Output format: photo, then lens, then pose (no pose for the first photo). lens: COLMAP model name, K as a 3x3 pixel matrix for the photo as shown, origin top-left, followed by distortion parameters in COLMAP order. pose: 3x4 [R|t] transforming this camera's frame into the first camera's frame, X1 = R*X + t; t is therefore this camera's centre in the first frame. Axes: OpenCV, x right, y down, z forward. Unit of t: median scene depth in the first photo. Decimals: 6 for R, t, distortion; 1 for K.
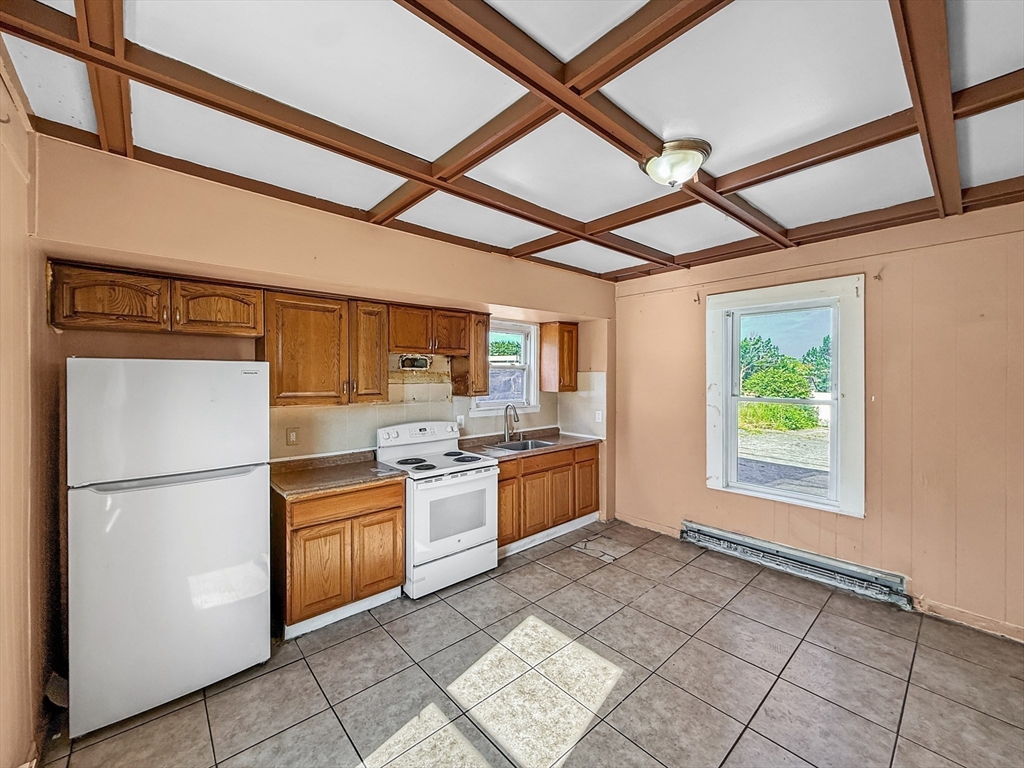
lens RADIAL K [[407.3, 0, 486.1], [0, 407.3, 377.6], [0, 0, 1]] dist [0.000559, 0.000145]
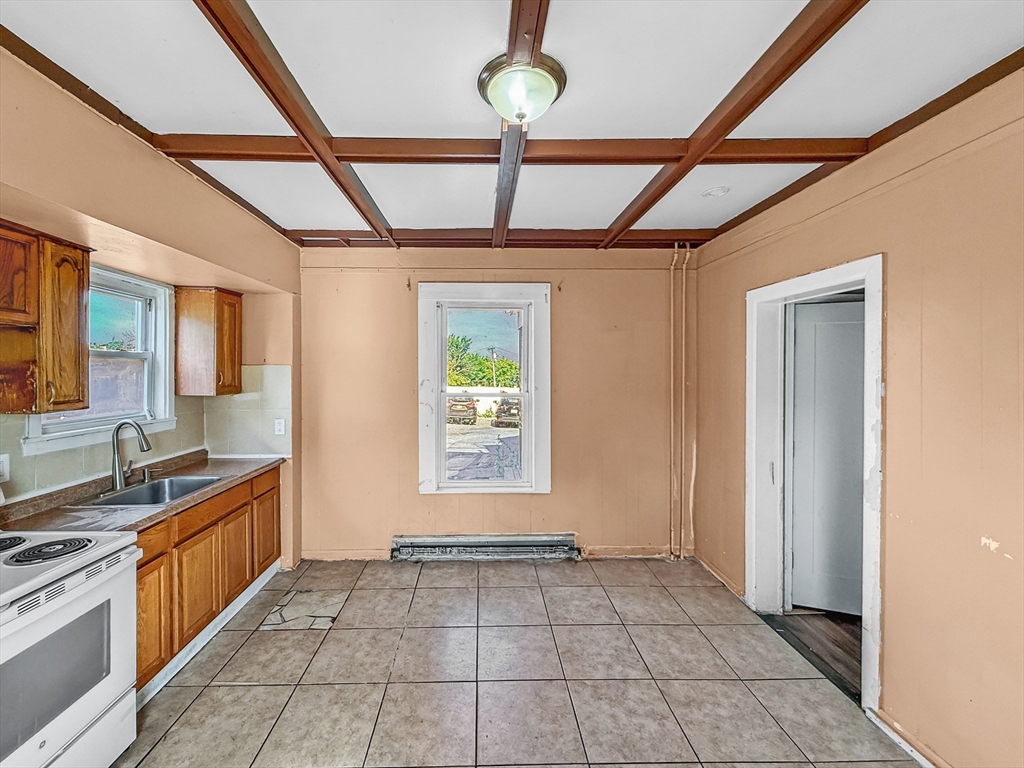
lens RADIAL K [[426.5, 0, 486.0], [0, 426.5, 375.7], [0, 0, 1]] dist [-0.001801, -0.000093]
pose [[0.620128, -0.006840, 0.784471, -0.112344], [0.002483, 0.999974, 0.006757, 0.000289], [-0.784497, -0.002242, 0.620129, 0.301641]]
